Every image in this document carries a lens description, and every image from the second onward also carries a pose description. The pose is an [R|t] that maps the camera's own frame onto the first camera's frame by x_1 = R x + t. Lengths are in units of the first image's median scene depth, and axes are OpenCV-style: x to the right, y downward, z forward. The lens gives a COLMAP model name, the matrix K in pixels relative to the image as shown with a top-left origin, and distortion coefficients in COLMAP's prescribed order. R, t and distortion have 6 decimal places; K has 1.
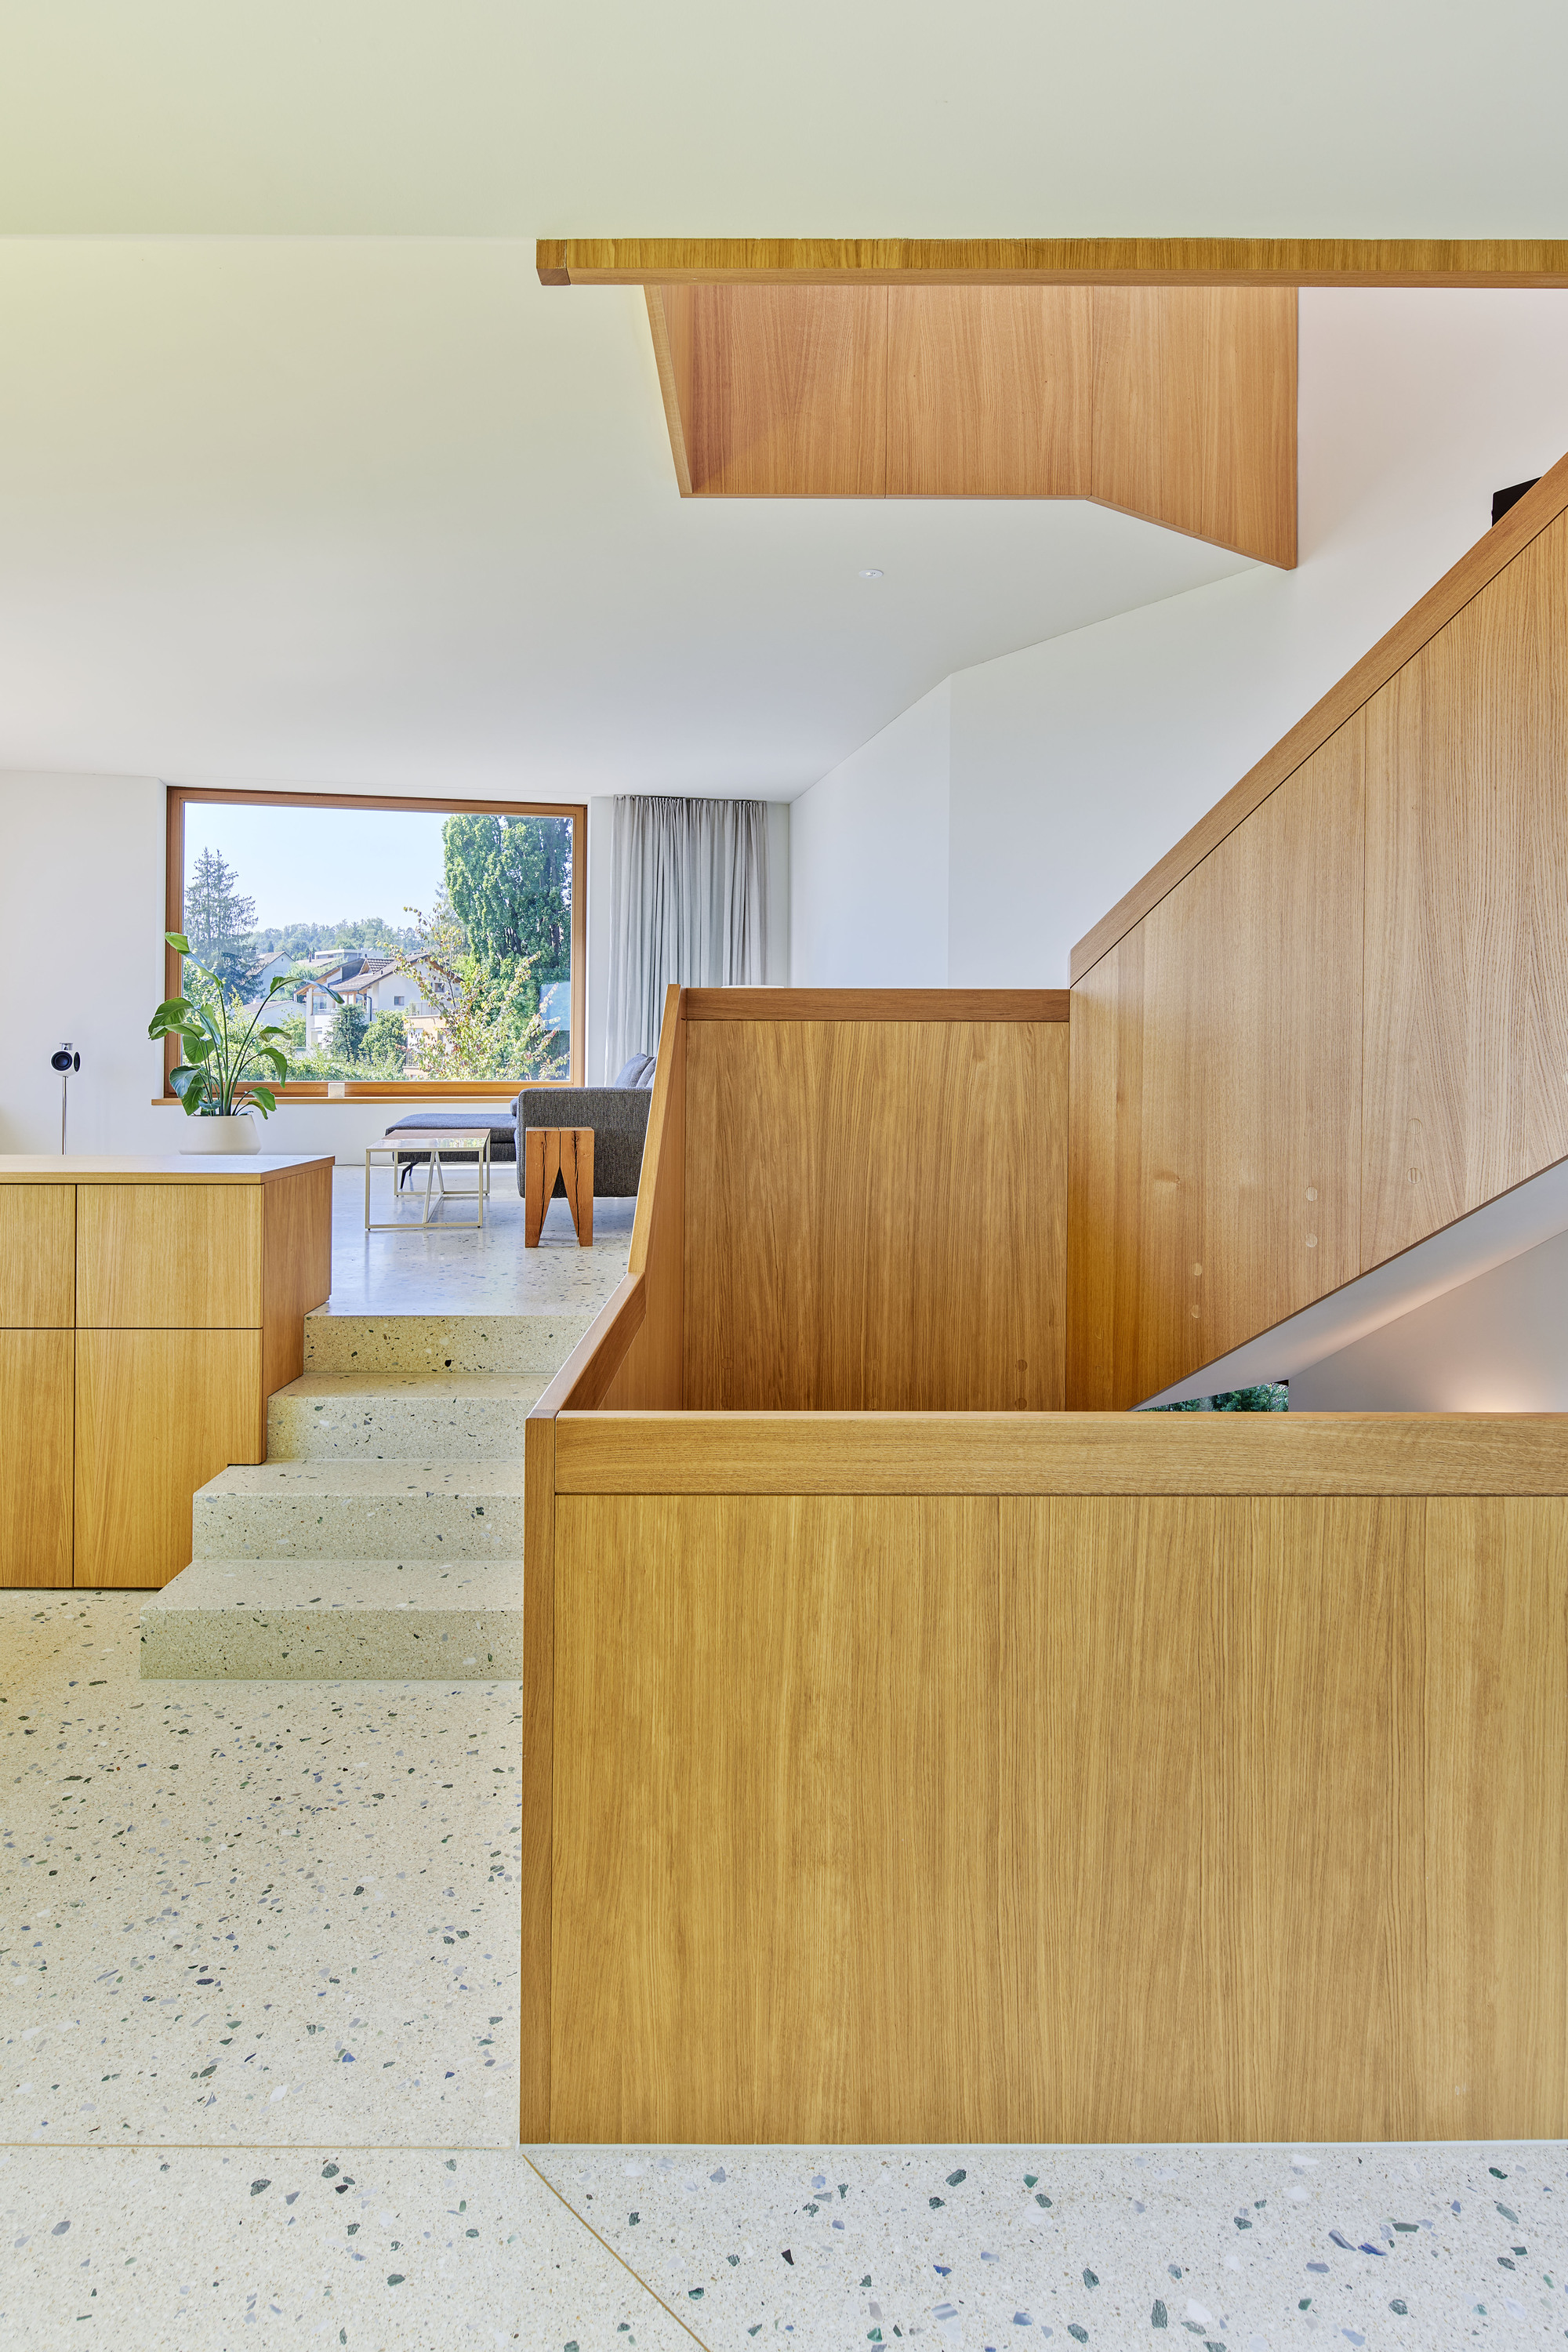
lens RADIAL K [[1304.9, 0, 778.5], [0, 1304.9, 1031.0], [0, 0, 1]] dist [-0.001671, -0.004737]
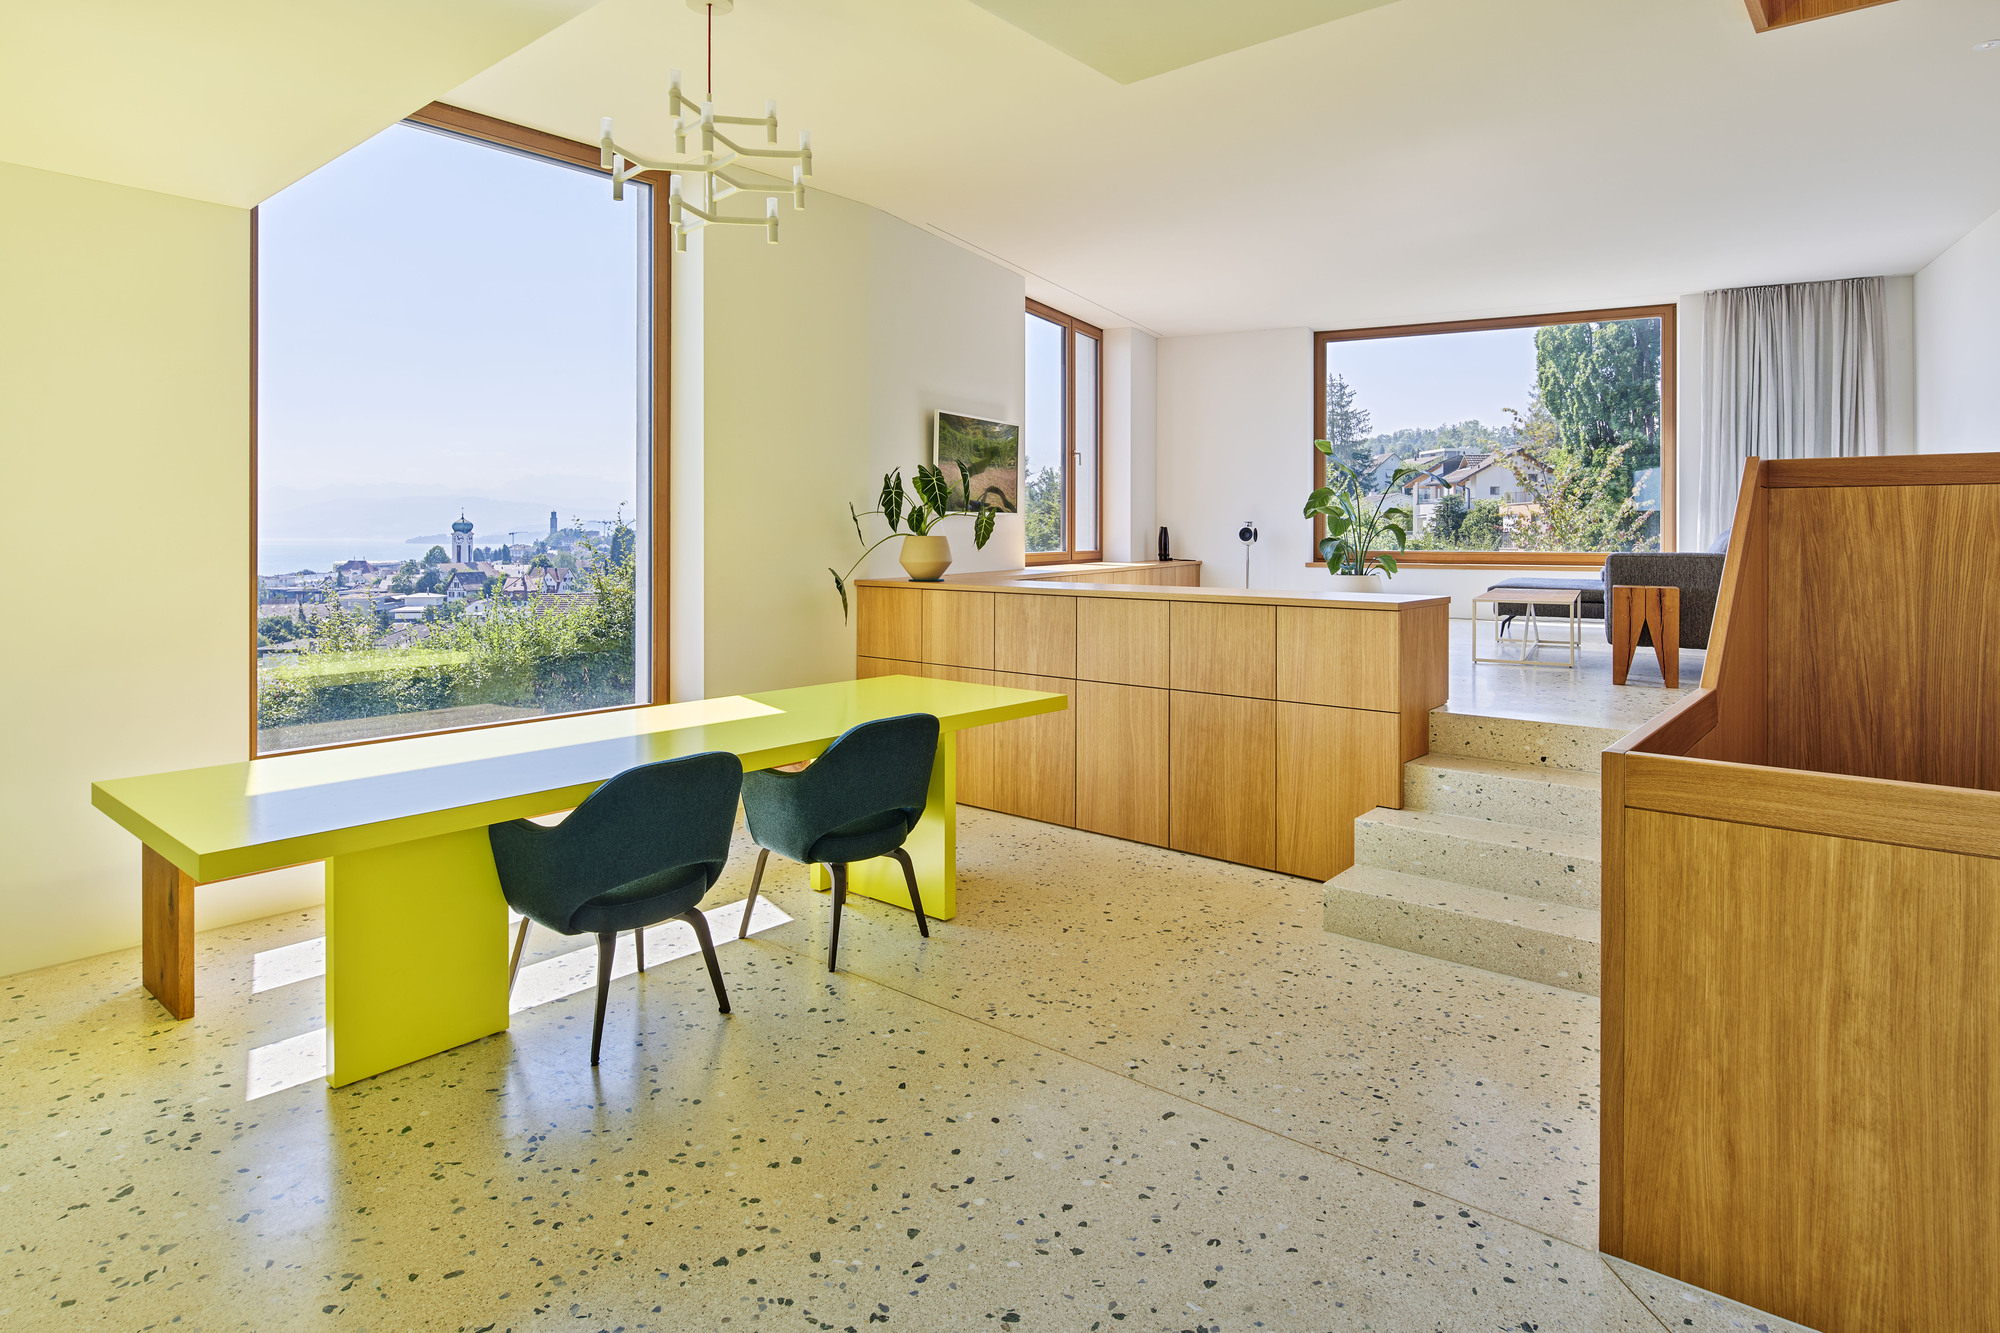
lens RADIAL K [[1109.6, 0, 976.0], [0, 1109.6, 521.0], [0, 0, 1]] dist [-0.001671, -0.004737]
pose [[0.752070, -0.007305, -0.659042, 0.056985], [0.006944, 0.999971, -0.003160, 0.022825], [0.659046, -0.002199, 0.752099, -0.226666]]
